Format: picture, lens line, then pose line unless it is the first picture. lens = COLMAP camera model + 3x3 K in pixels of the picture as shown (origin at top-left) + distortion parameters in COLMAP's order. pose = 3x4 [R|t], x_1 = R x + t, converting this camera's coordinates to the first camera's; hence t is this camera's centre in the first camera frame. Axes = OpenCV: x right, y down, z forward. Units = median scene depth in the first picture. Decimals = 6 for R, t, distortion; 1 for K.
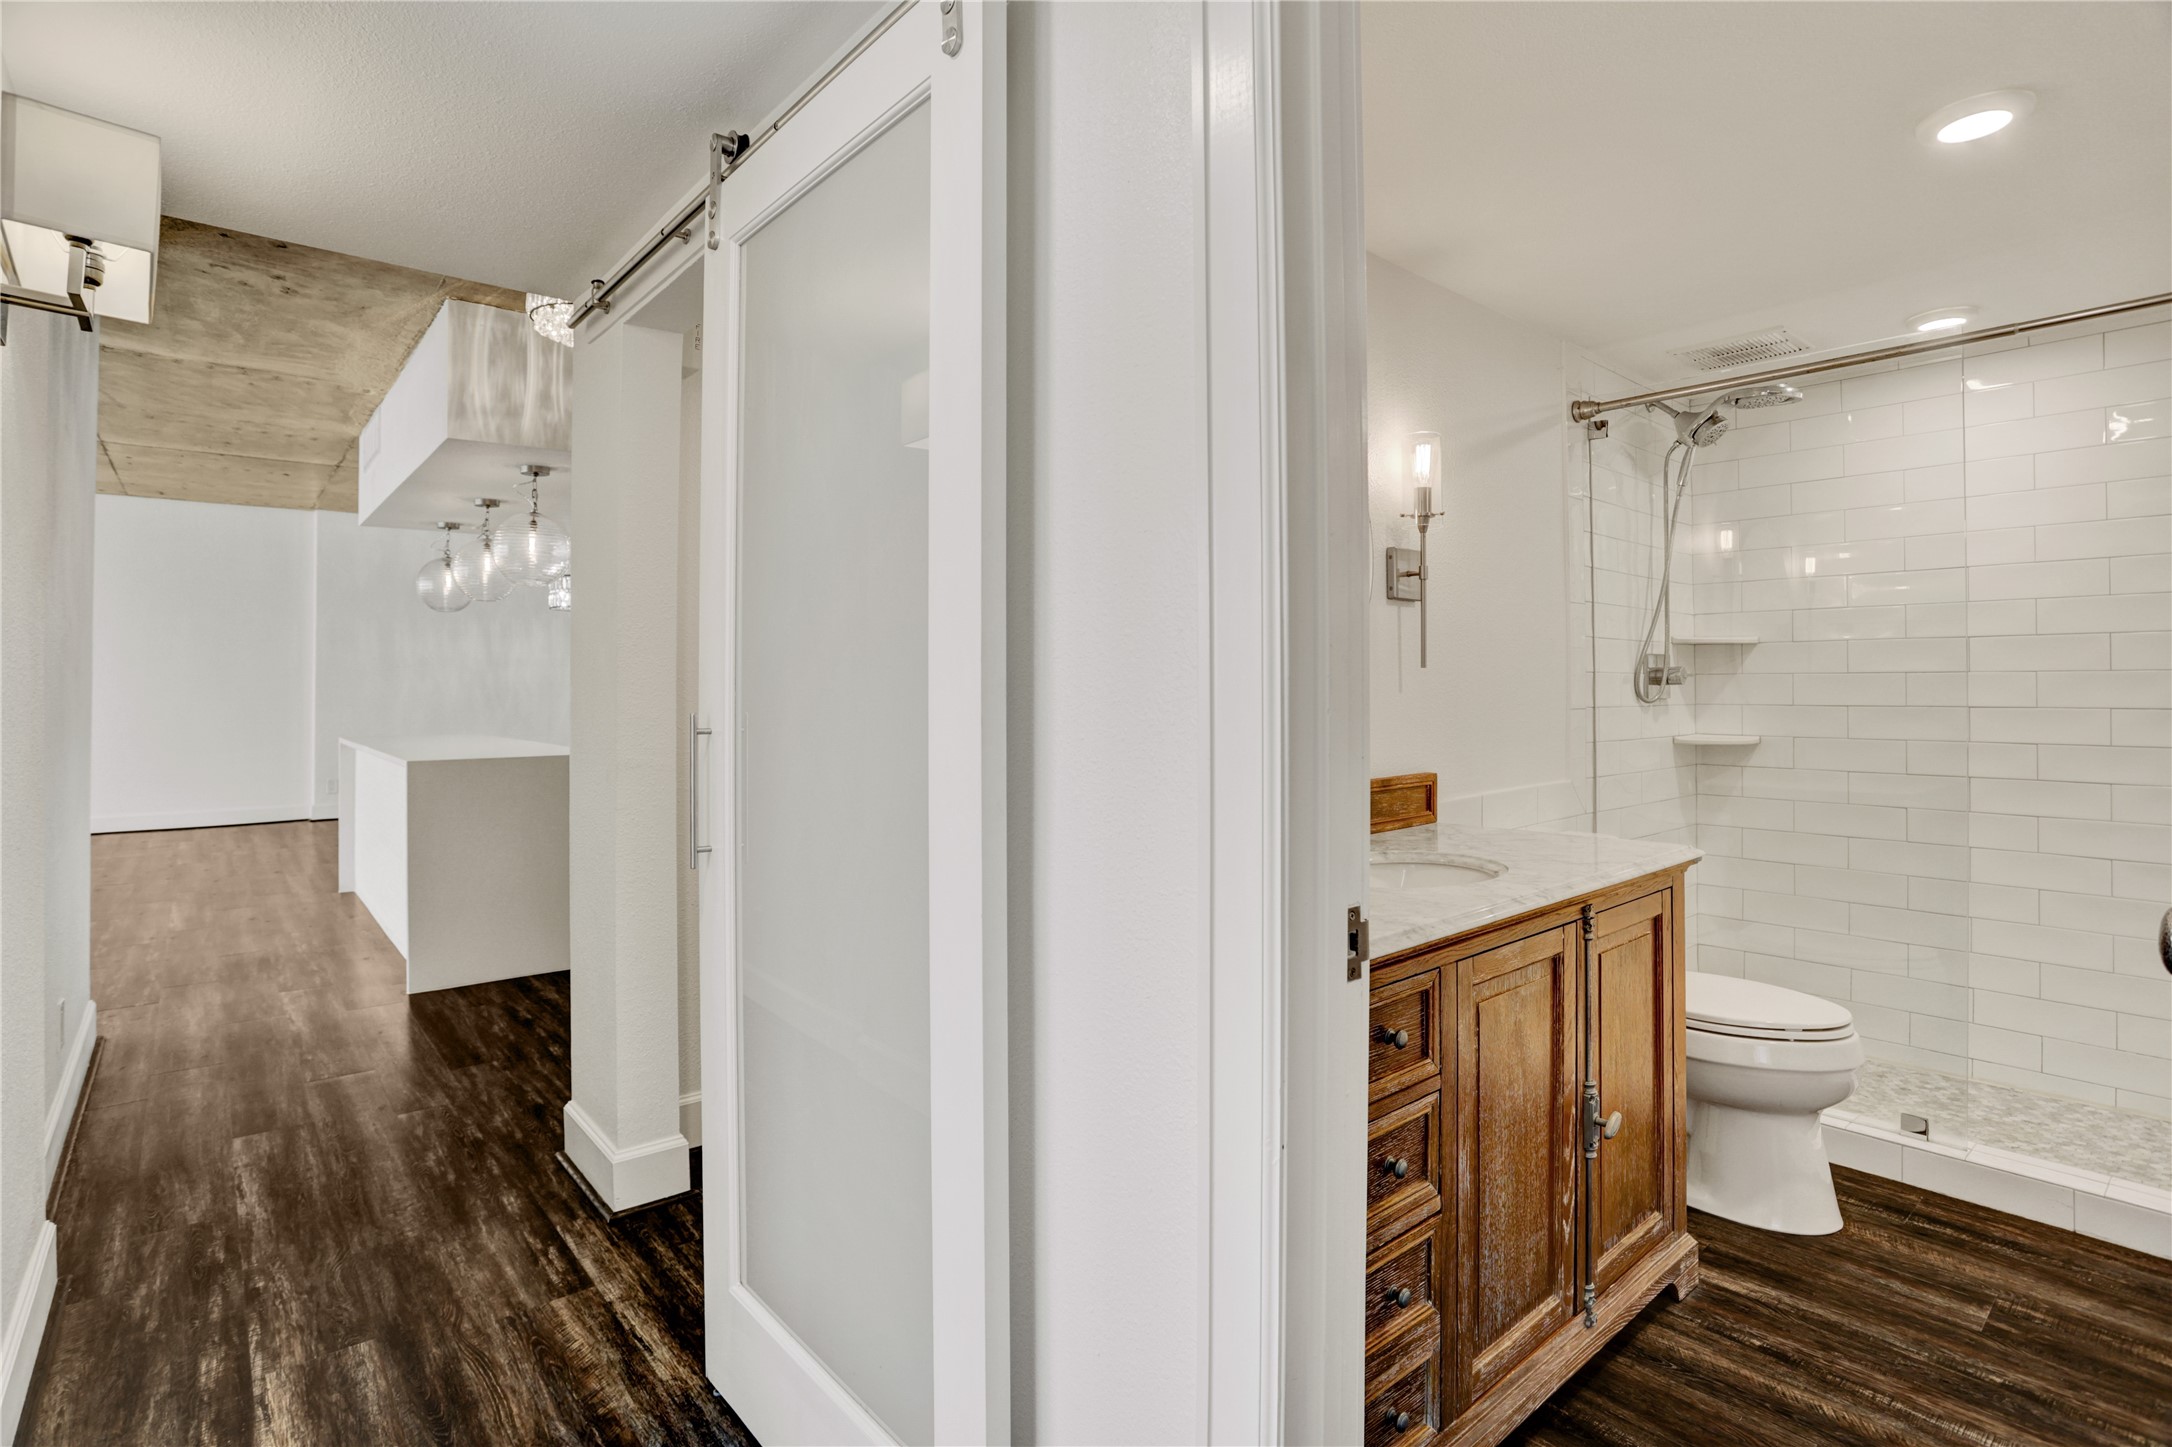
lens RADIAL K [[1058.2, 0, 1089.1], [0, 1058.2, 682.0], [0, 0, 1]] dist [-0.059629, 0.024227]
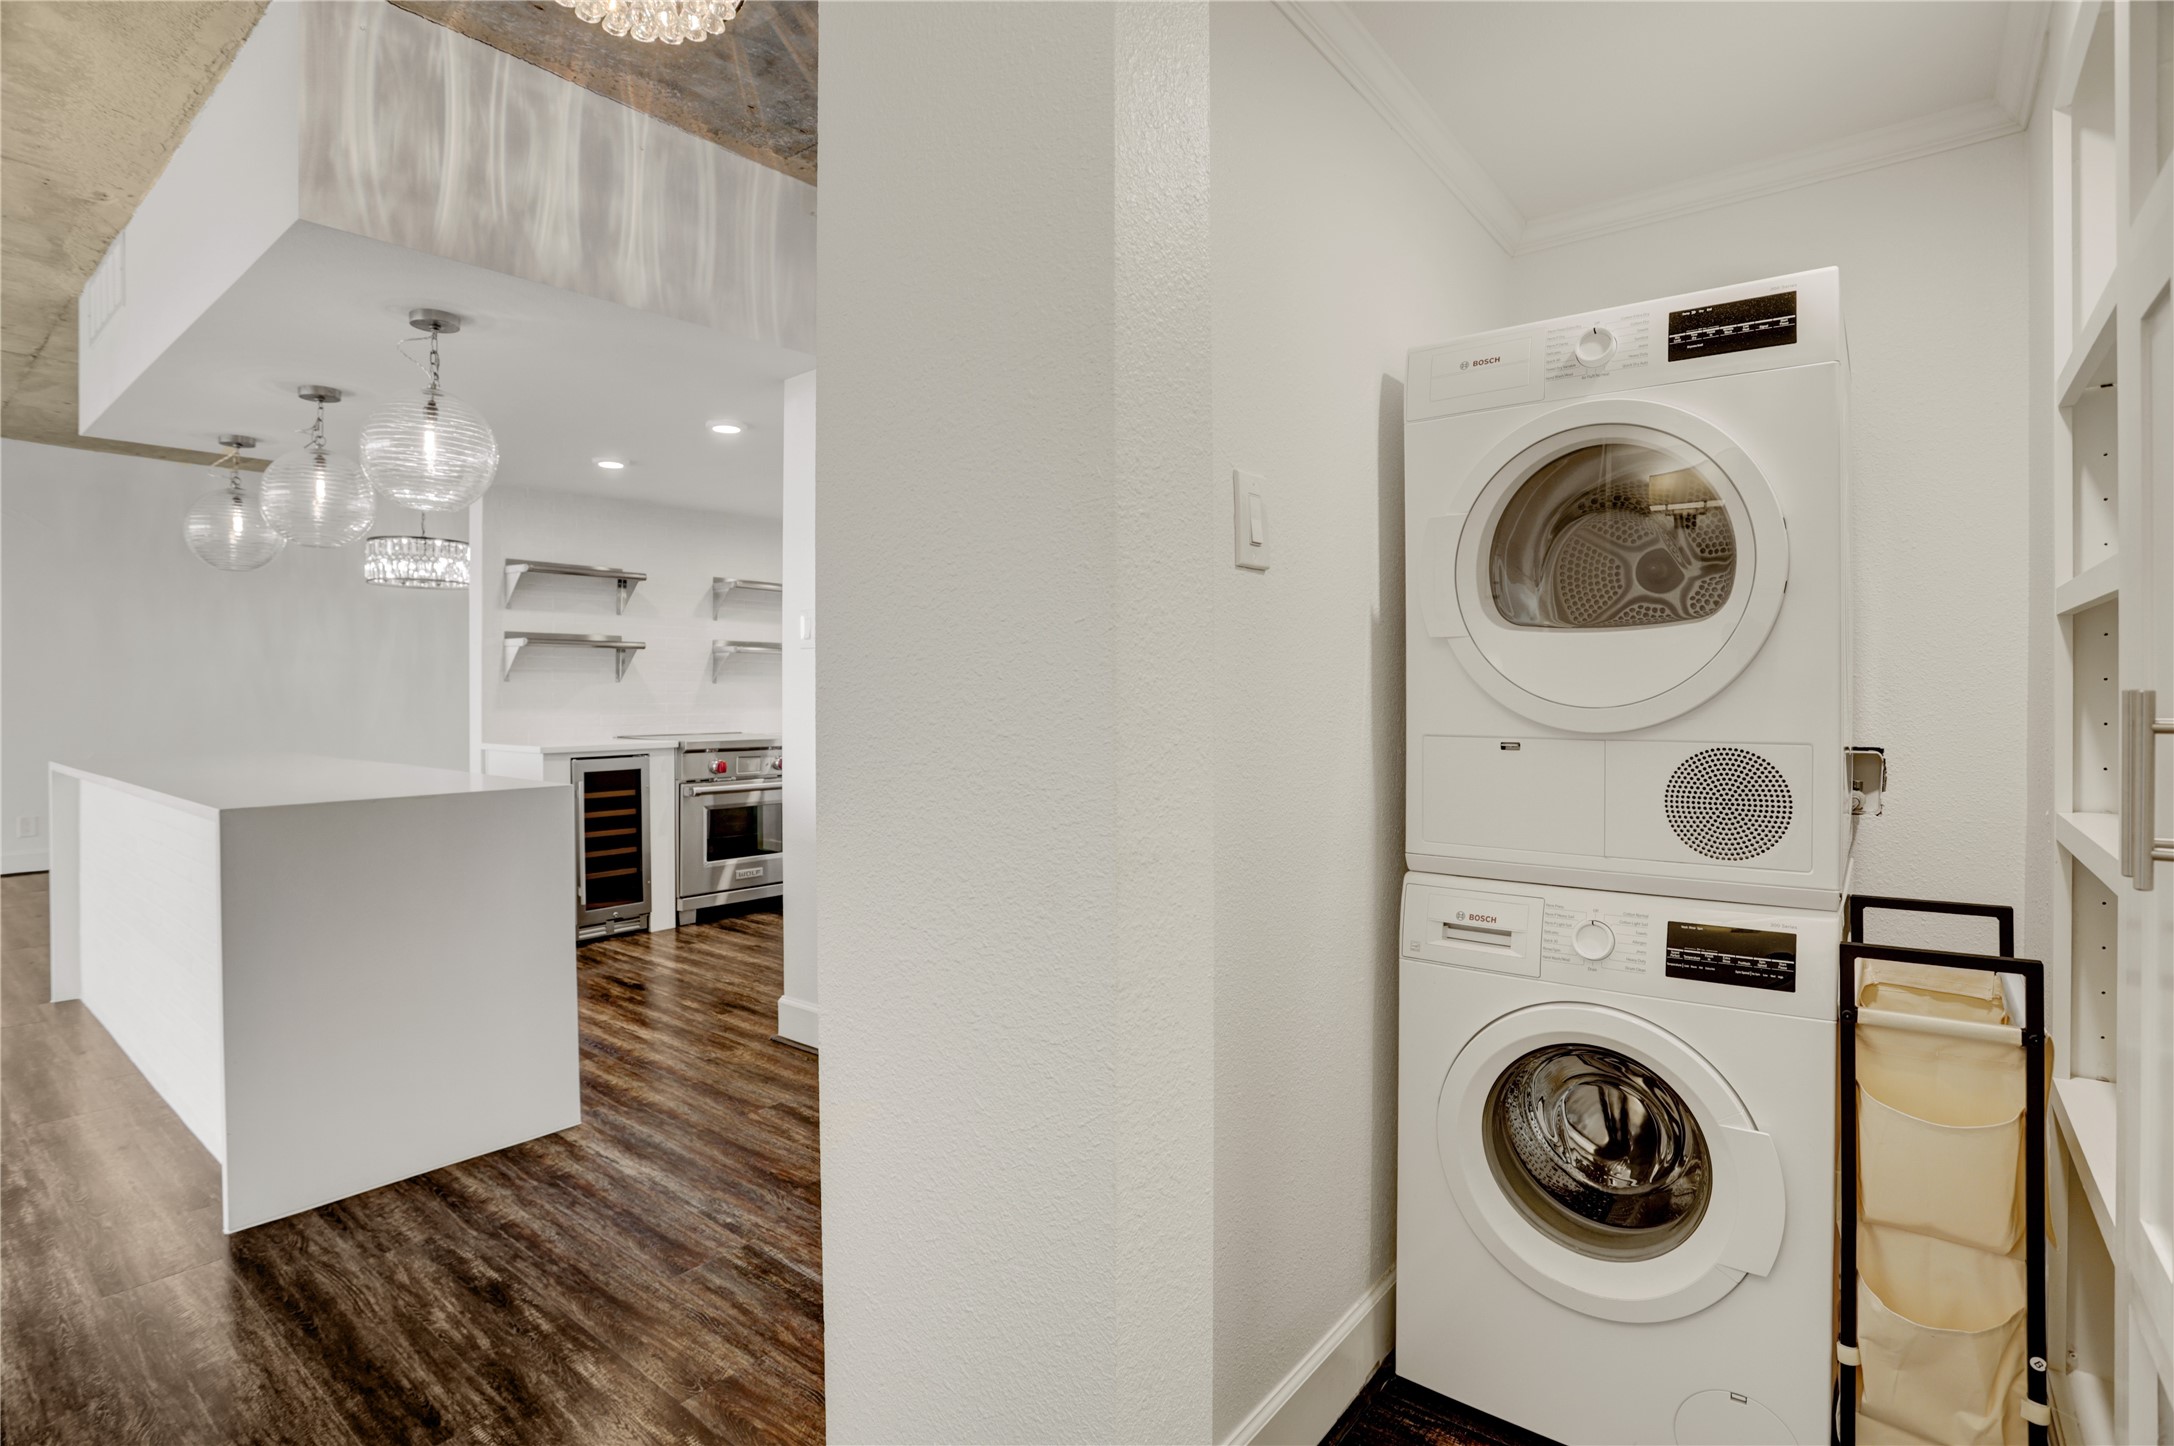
lens RADIAL K [[1061.4, 0, 1078.1], [0, 1061.4, 704.3], [0, 0, 1]] dist [-0.053864, 0.021851]
pose [[0.985120, -0.000463, 0.171867, -0.154332], [-0.001826, 0.999912, 0.013160, 0.006756], [-0.171858, -0.013278, 0.985032, 0.194700]]
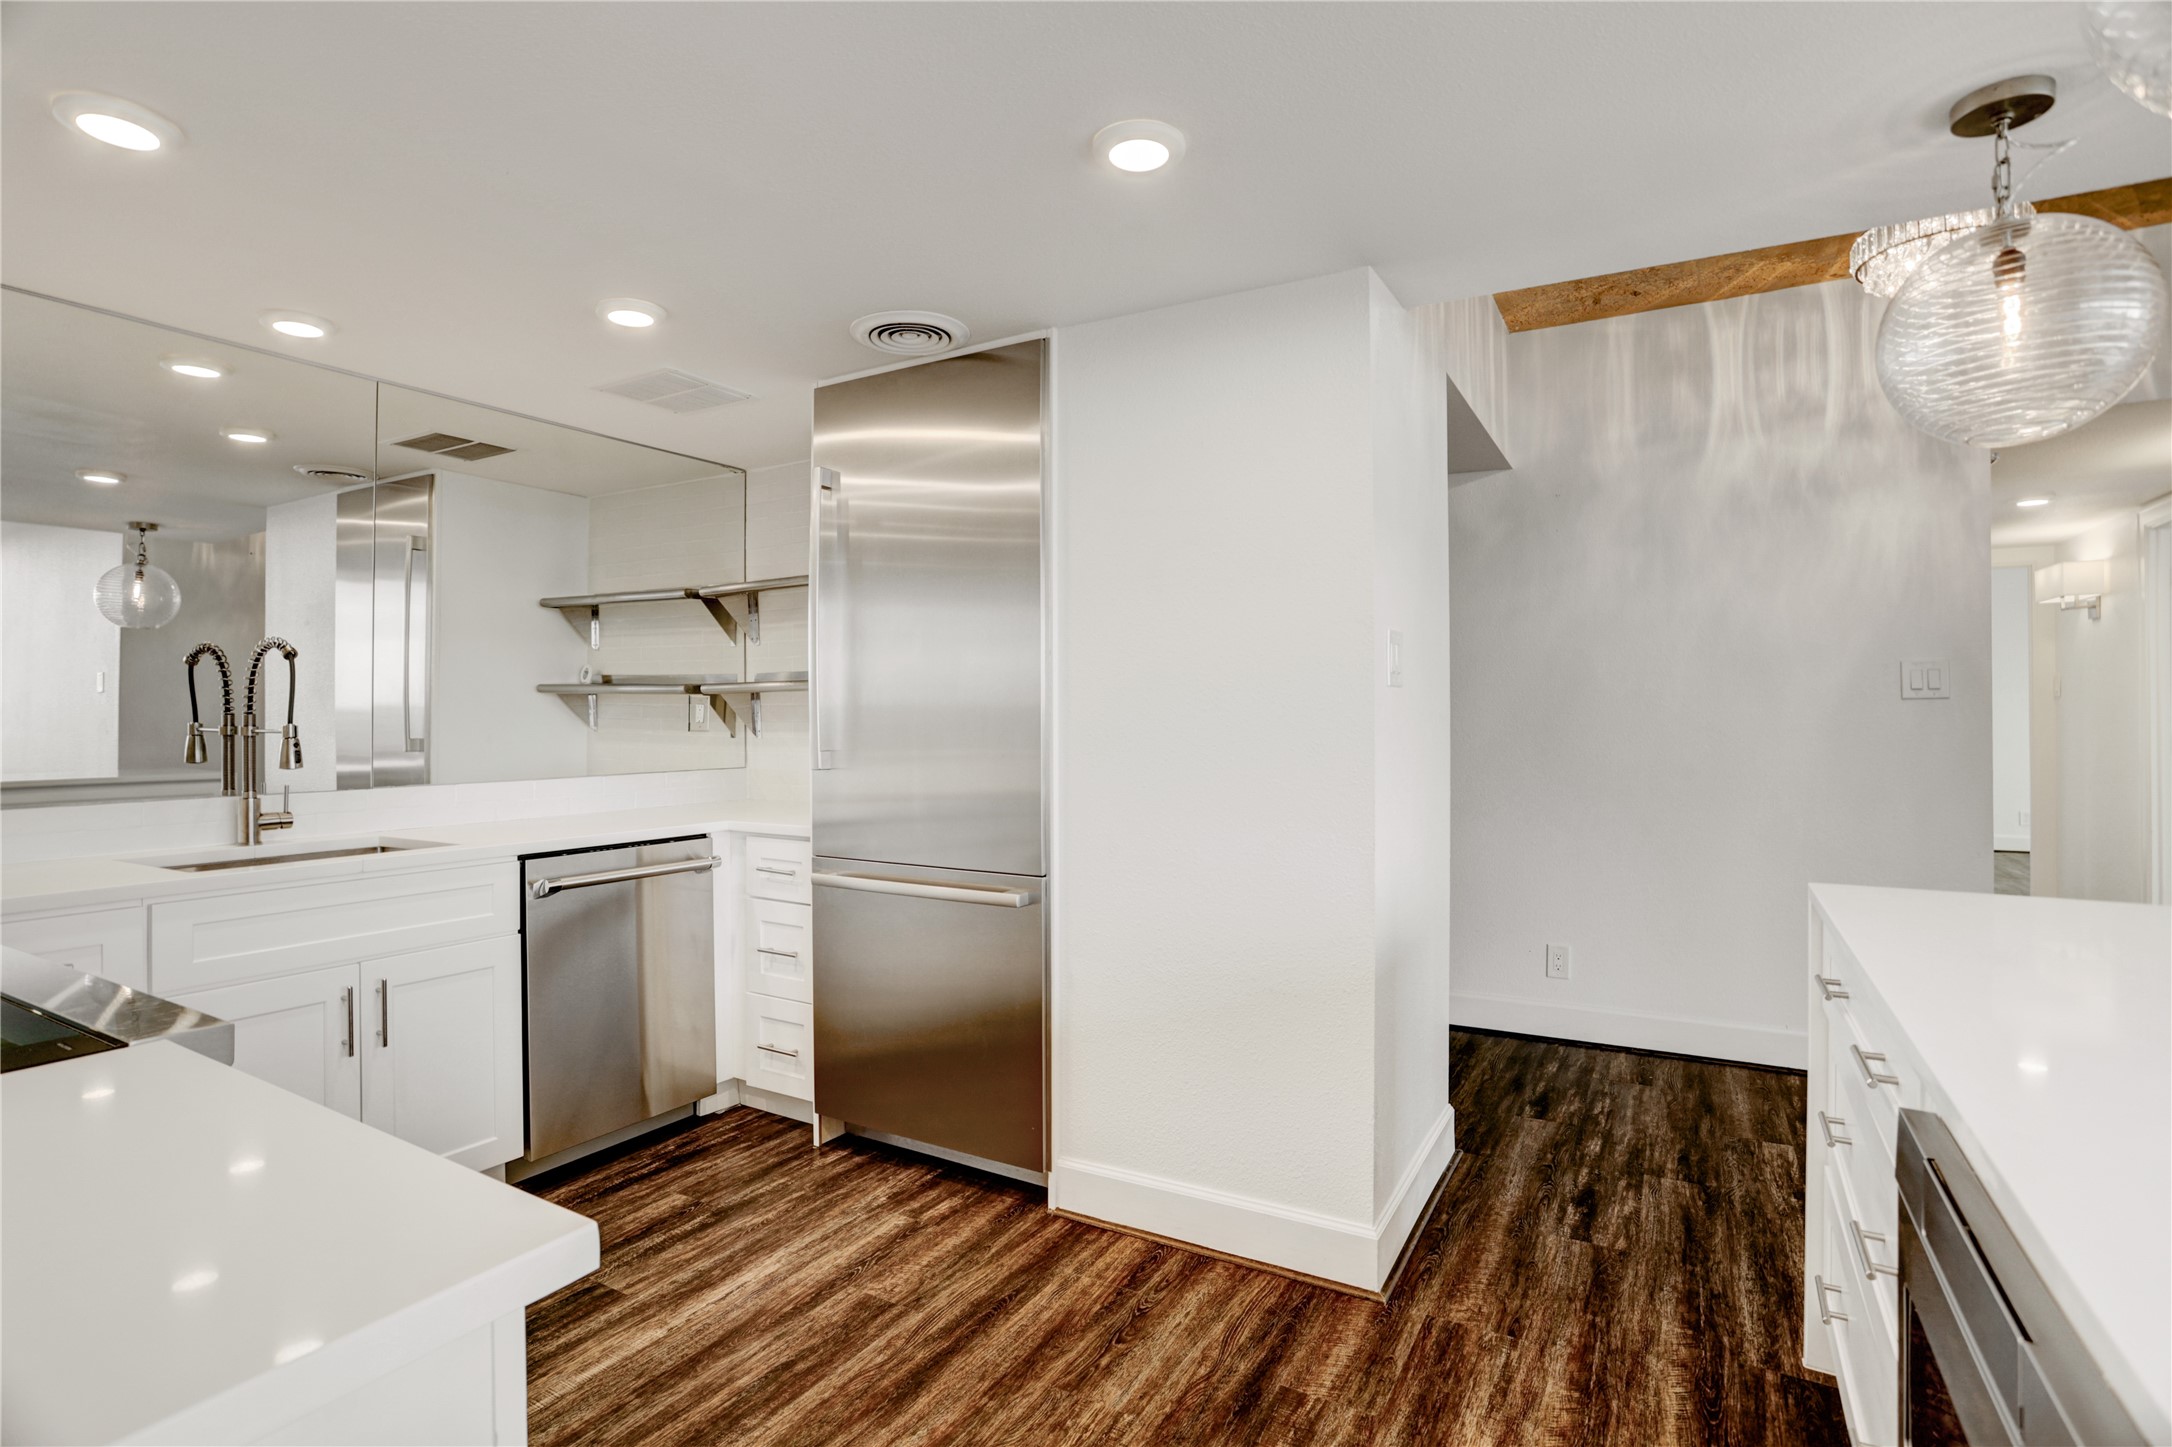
lens RADIAL K [[1060.4, 0, 1077.1], [0, 1060.4, 704.8], [0, 0, 1]] dist [-0.053864, 0.021851]
pose [[-0.317631, 0.017385, 0.948055, -0.434471], [0.003493, 0.999847, -0.017164, 0.000888], [-0.948208, -0.002141, -0.317643, 0.799727]]
